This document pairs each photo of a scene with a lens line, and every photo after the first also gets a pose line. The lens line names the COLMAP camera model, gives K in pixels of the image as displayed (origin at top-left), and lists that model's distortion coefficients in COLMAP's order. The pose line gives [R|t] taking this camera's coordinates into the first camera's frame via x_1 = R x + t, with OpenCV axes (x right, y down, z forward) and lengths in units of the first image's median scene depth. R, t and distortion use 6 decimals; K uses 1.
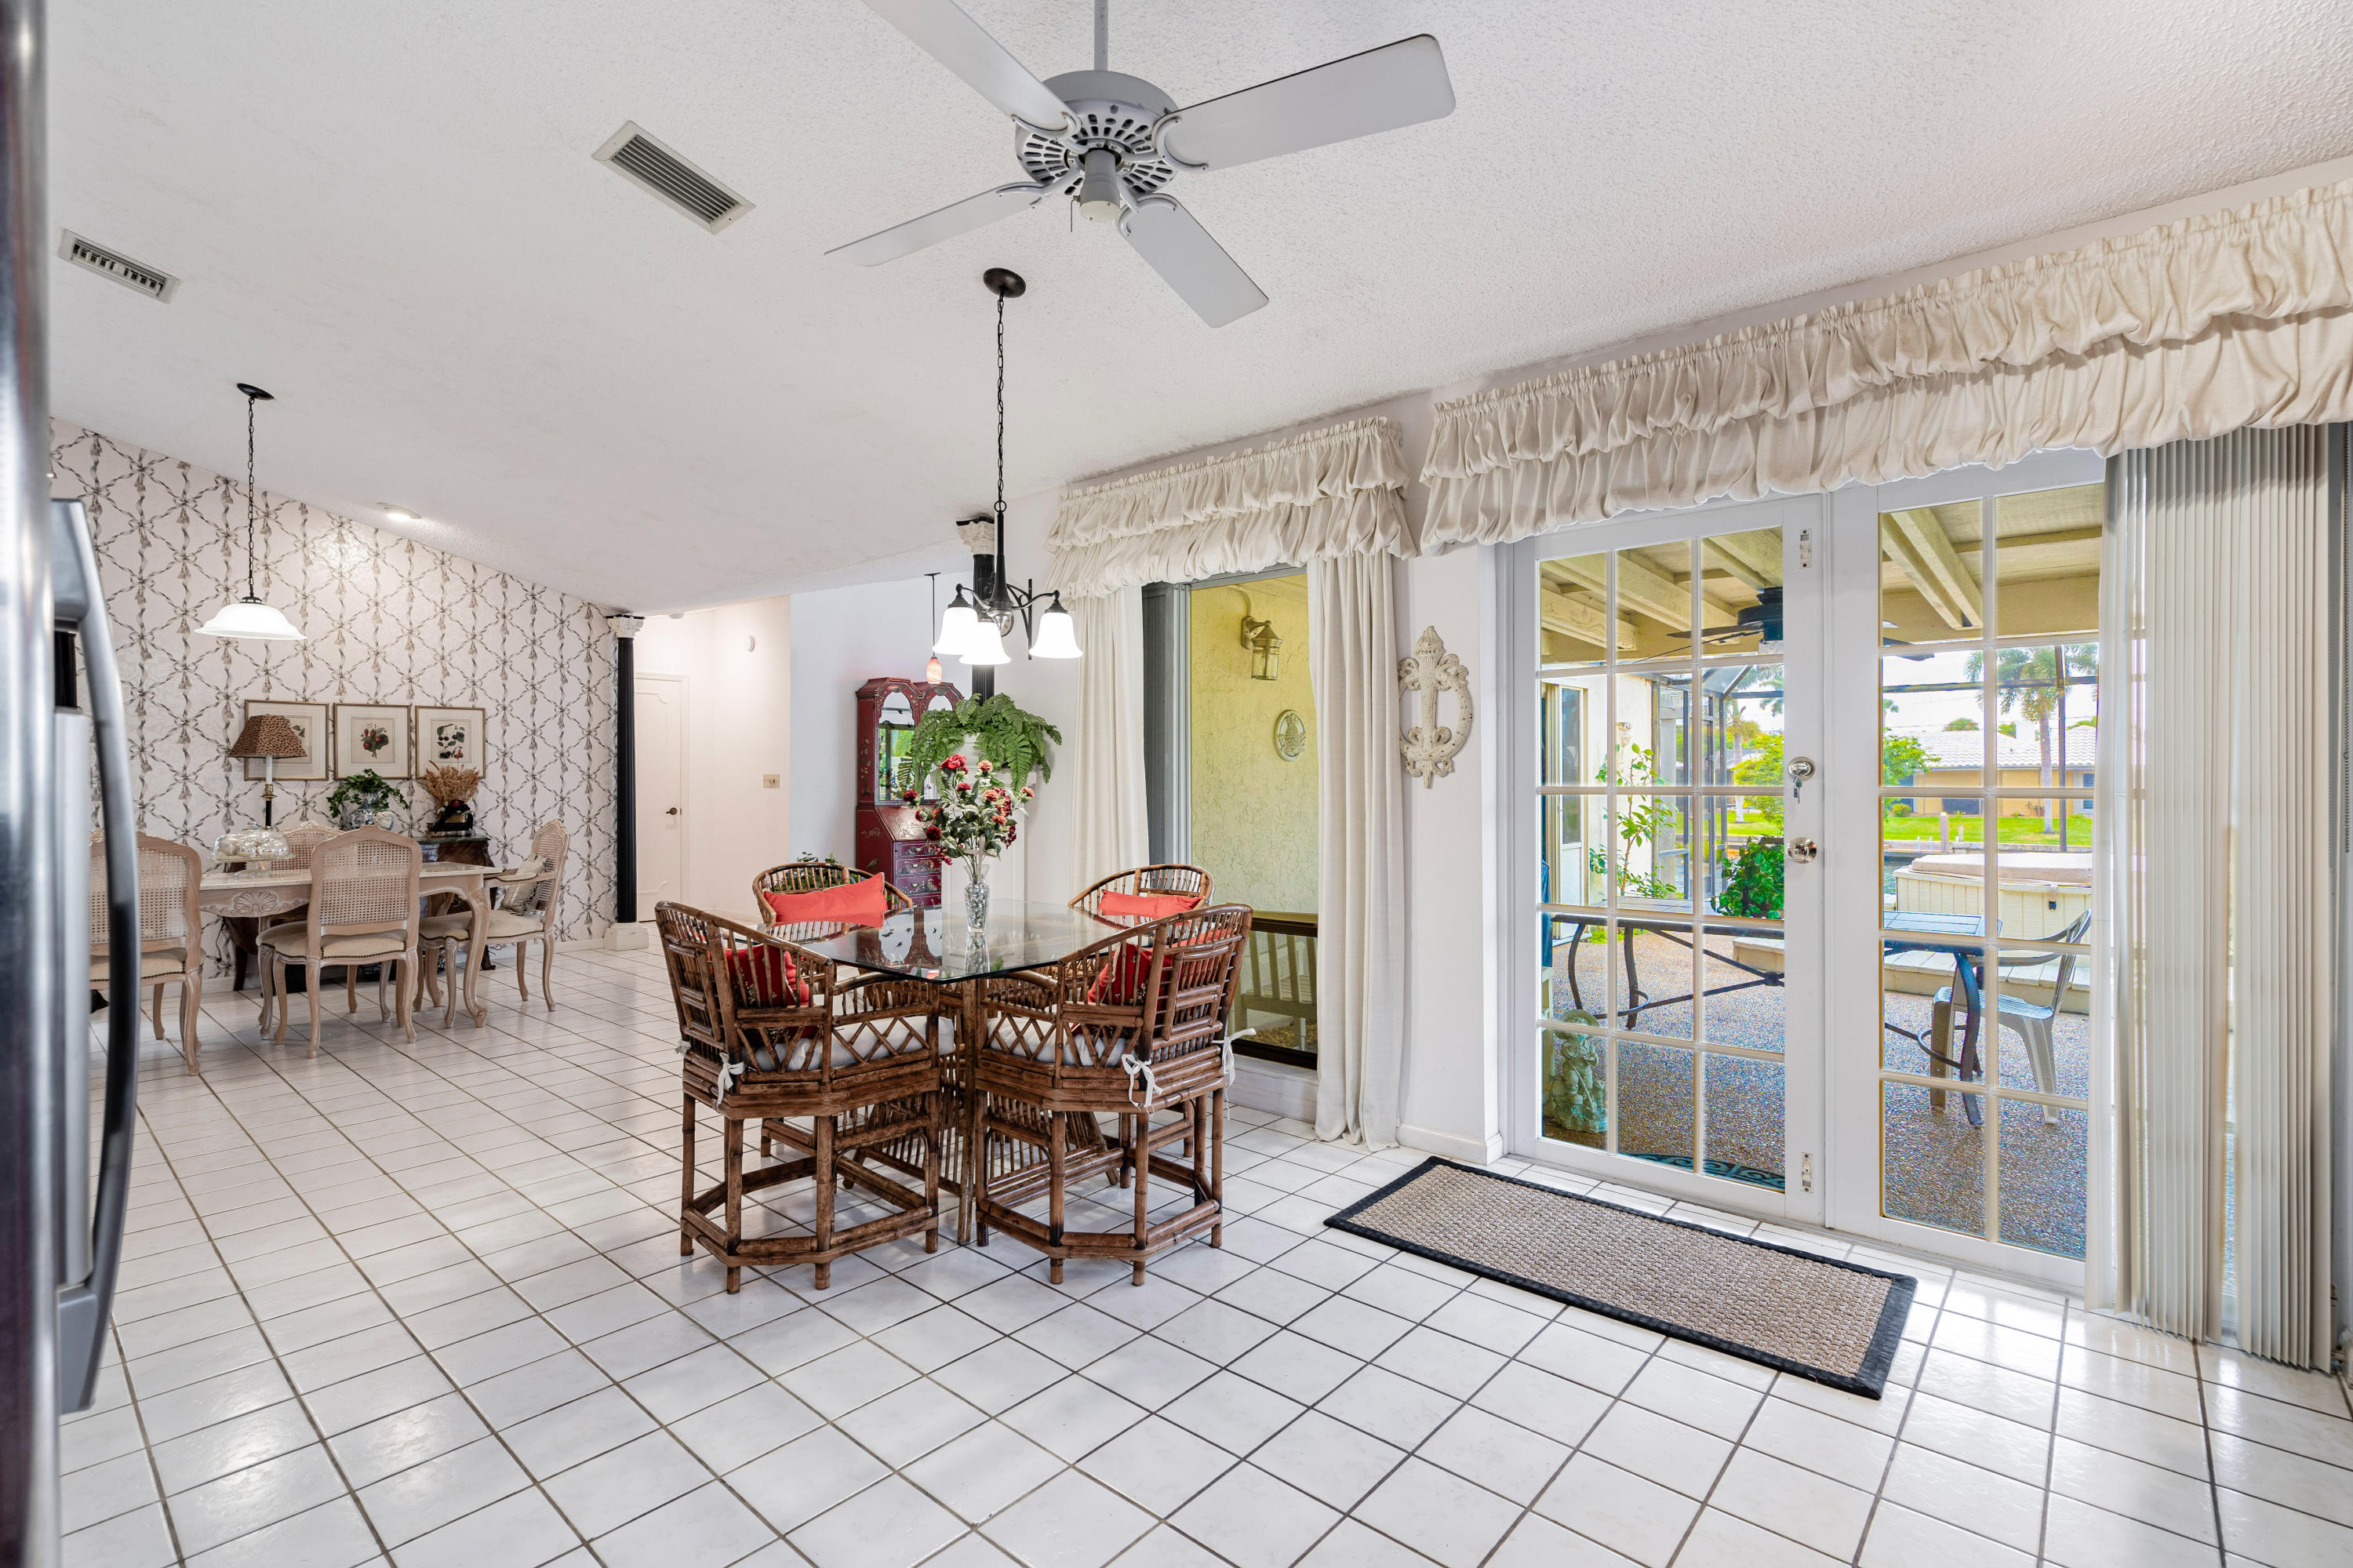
lens RADIAL K [[1072.6, 0, 1176.2], [0, 1072.6, 774.7], [0, 0, 1]] dist [-0.002850, 0.002302]
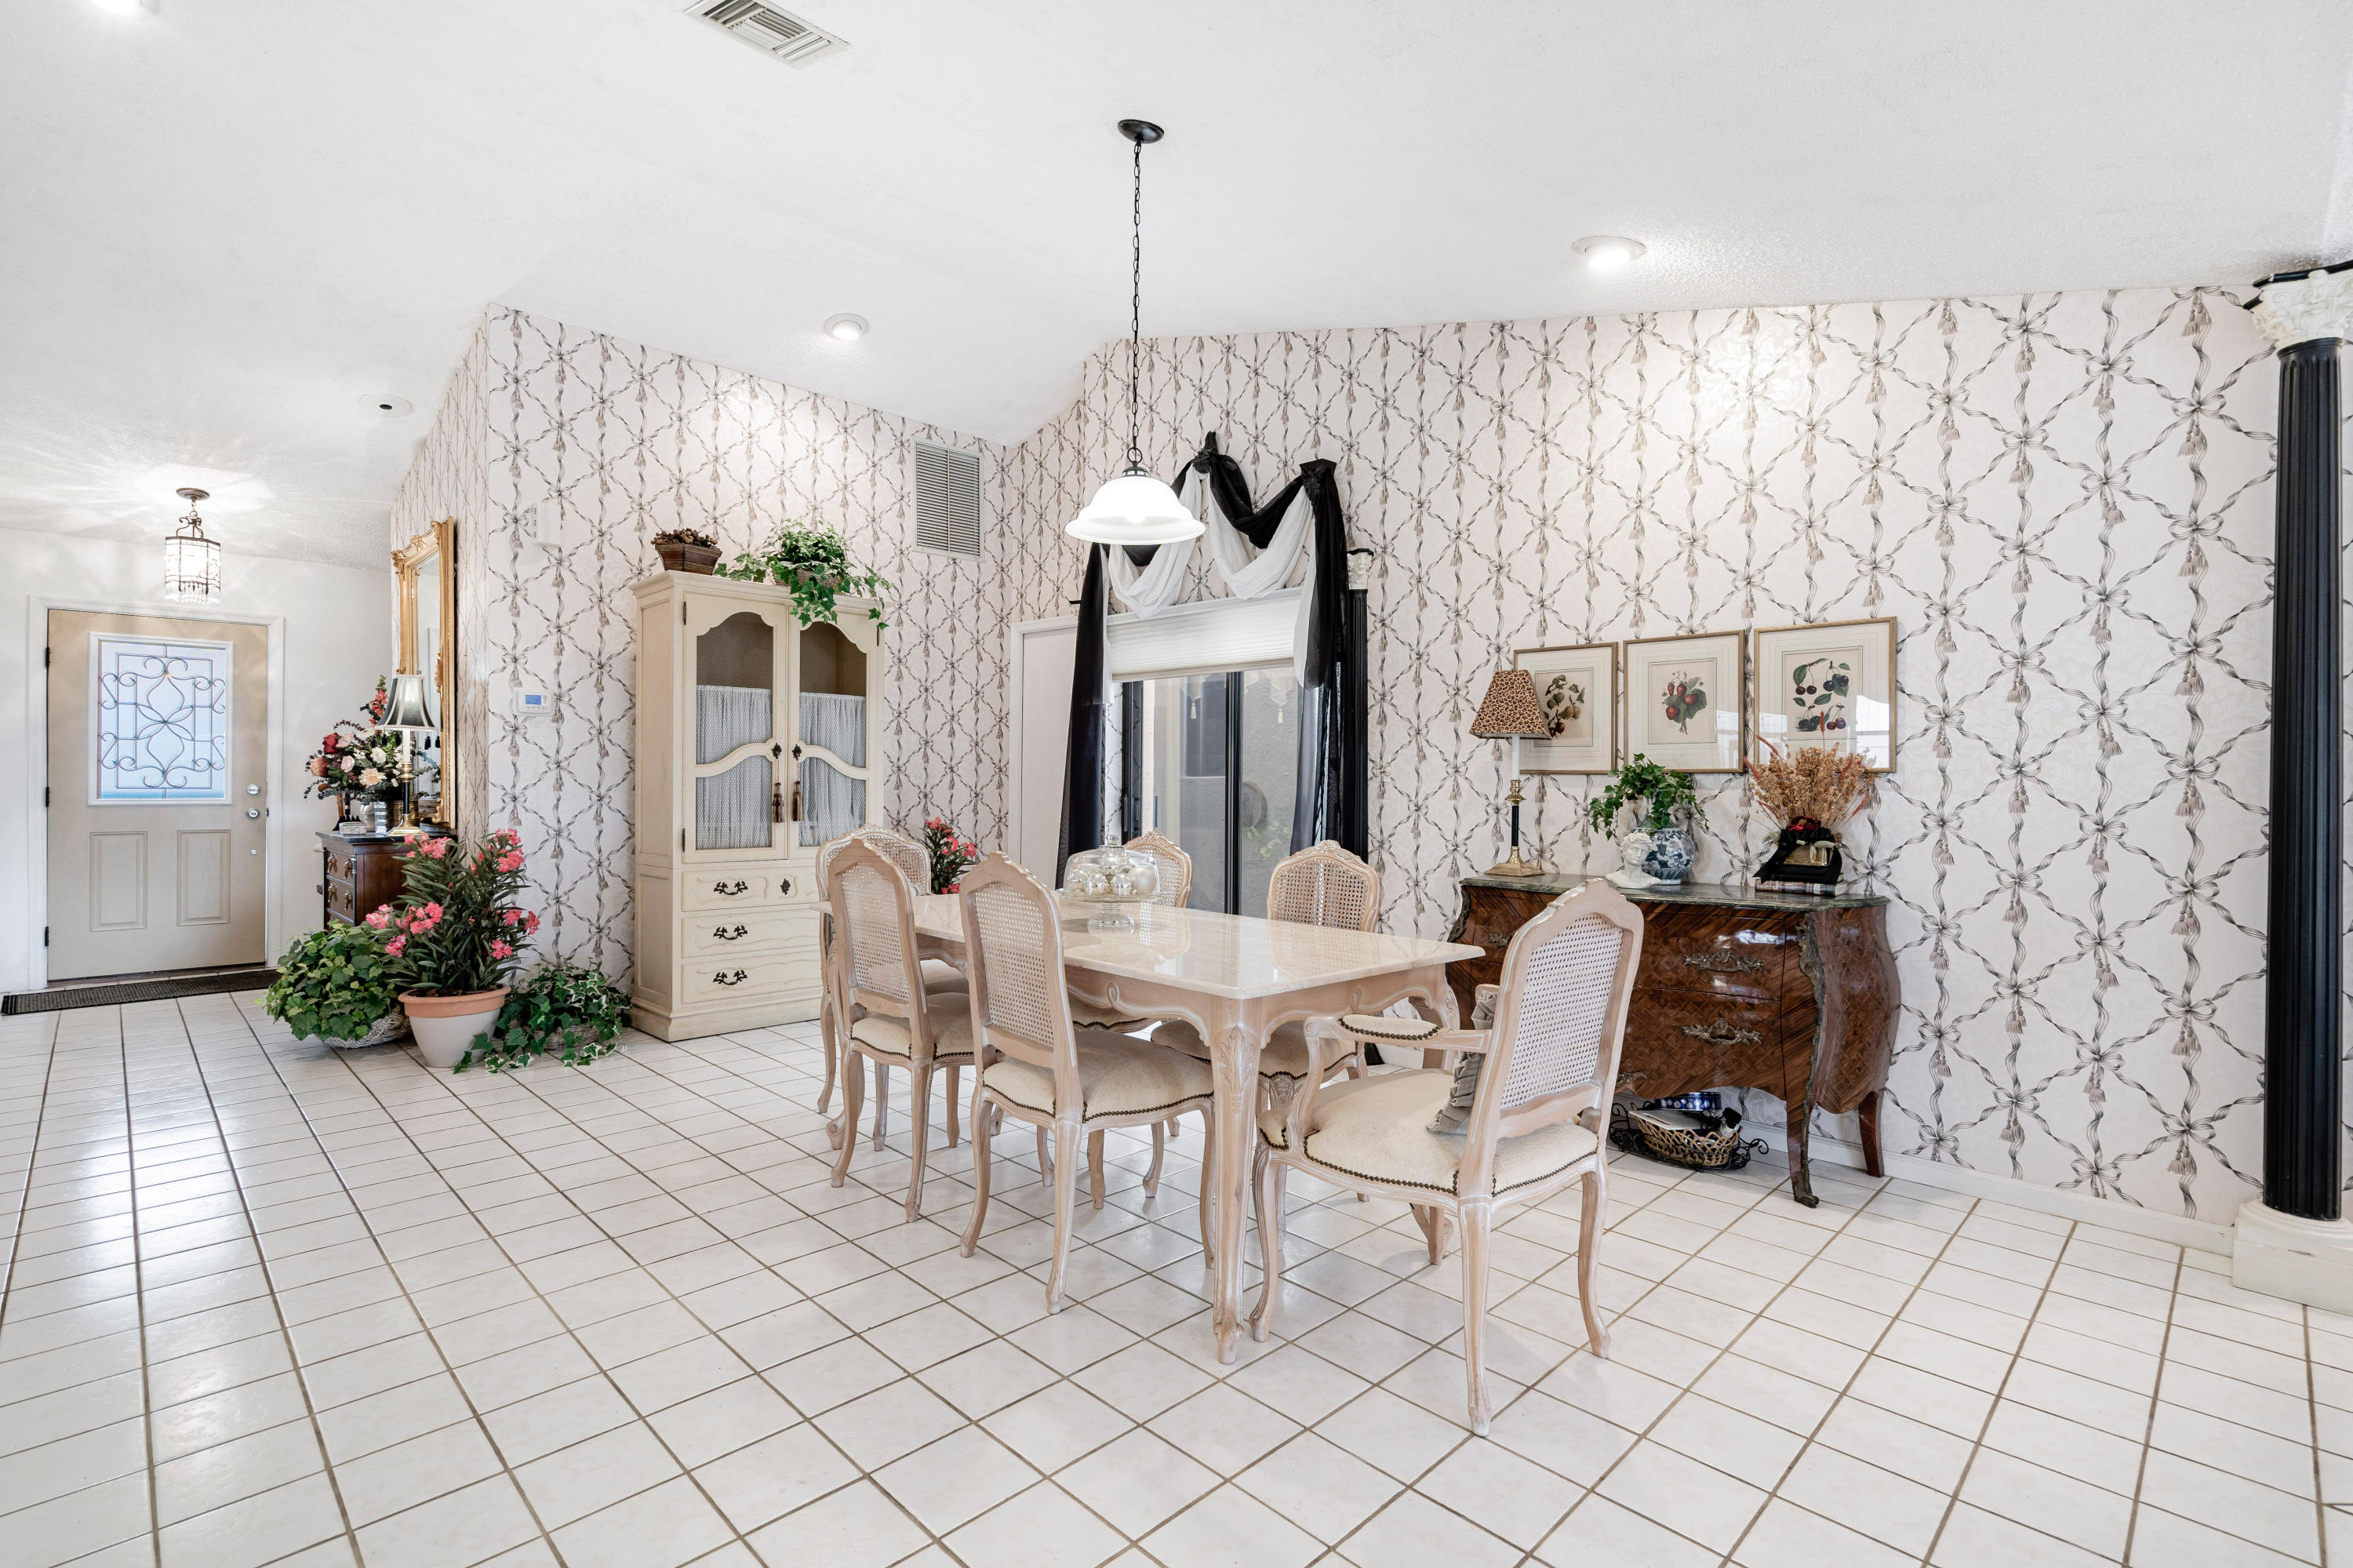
lens RADIAL K [[1072.6, 0, 1179.5], [0, 1072.6, 784.0], [0, 0, 1]] dist [-0.002850, 0.002302]
pose [[-0.079910, 0.007302, -0.996775, -0.175739], [-0.006979, 0.999945, 0.007885, 0.007086], [0.996778, 0.007587, -0.079854, 0.753414]]
